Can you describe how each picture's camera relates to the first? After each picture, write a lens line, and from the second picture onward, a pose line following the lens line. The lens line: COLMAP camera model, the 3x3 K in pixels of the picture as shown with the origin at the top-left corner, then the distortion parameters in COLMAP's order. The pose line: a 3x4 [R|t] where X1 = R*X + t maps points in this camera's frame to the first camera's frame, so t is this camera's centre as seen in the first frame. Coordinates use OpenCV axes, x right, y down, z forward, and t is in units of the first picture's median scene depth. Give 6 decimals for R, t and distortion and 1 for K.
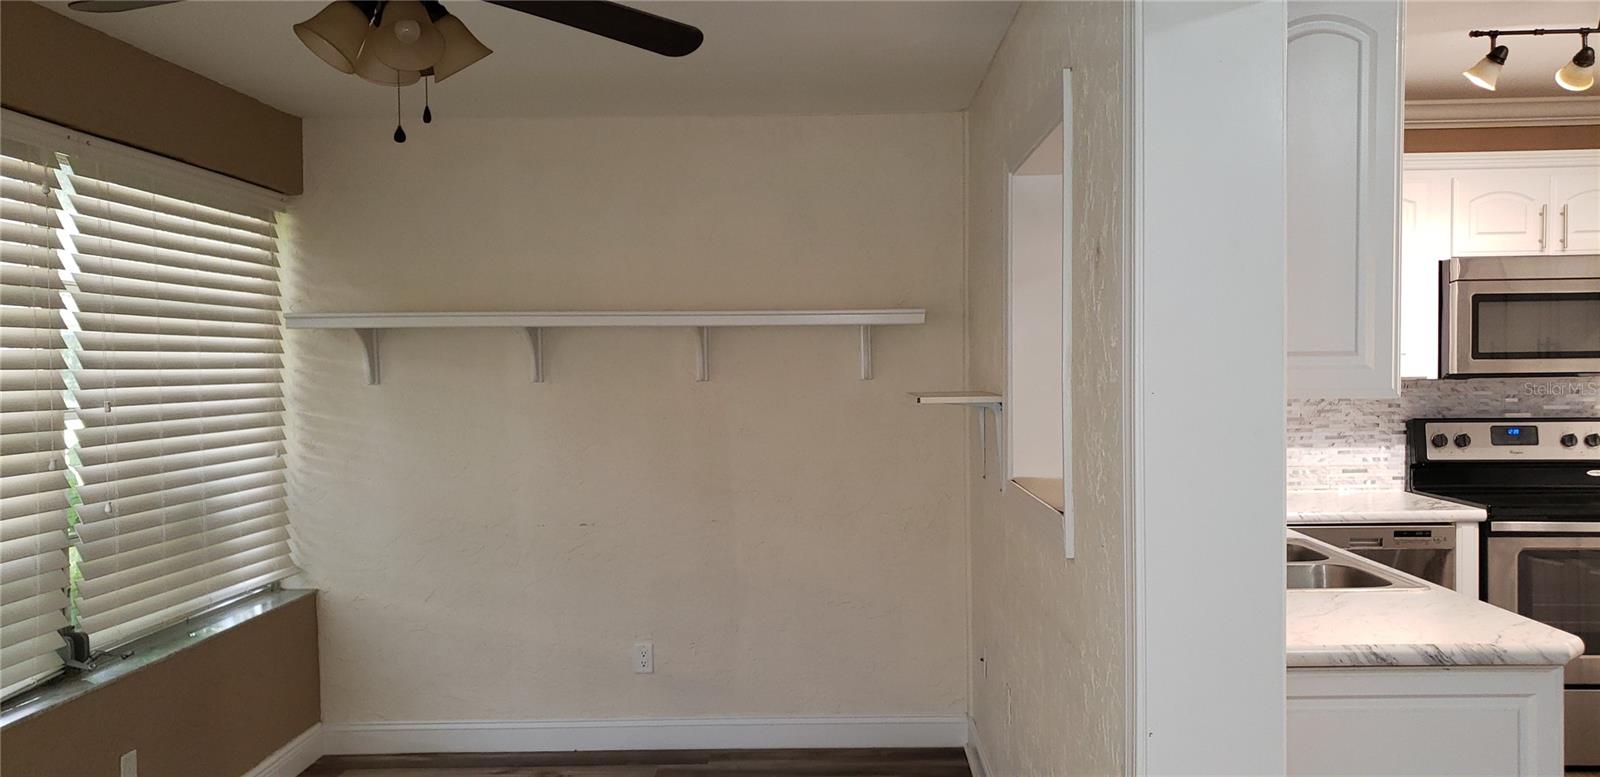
lens RADIAL K [[1292.4, 0, 794.3], [0, 1292.4, 420.6], [0, 0, 1]] dist [0.181301, -0.214720]
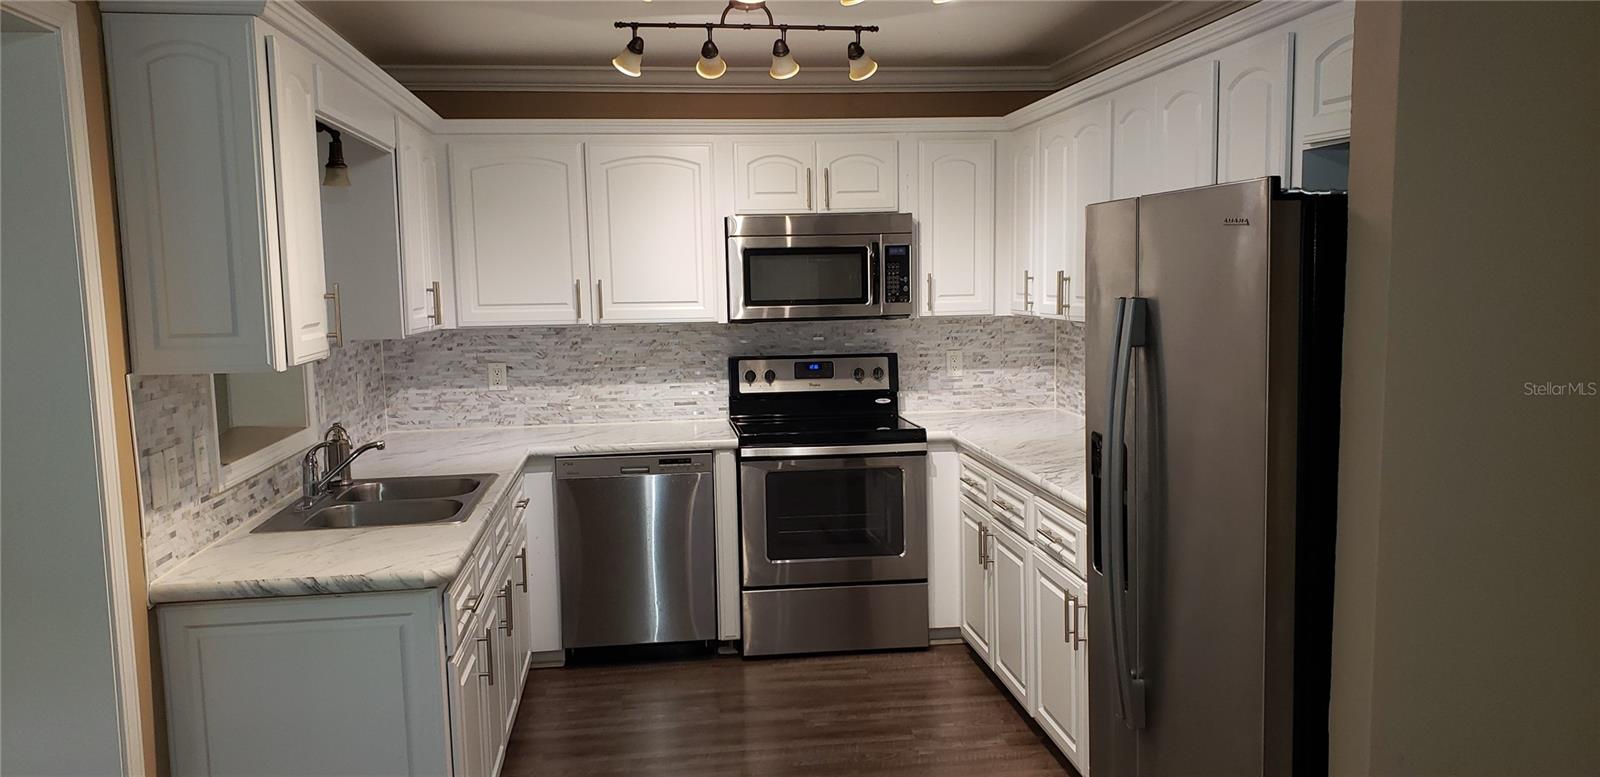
lens RADIAL K [[1292.4, 0, 794.3], [0, 1292.4, 420.6], [0, 0, 1]] dist [0.181301, -0.214720]
pose [[0.994507, -0.019829, 0.102774, 0.408463], [0.012418, 0.997309, 0.072259, -0.026394], [-0.103930, -0.070586, 0.992077, -0.104770]]
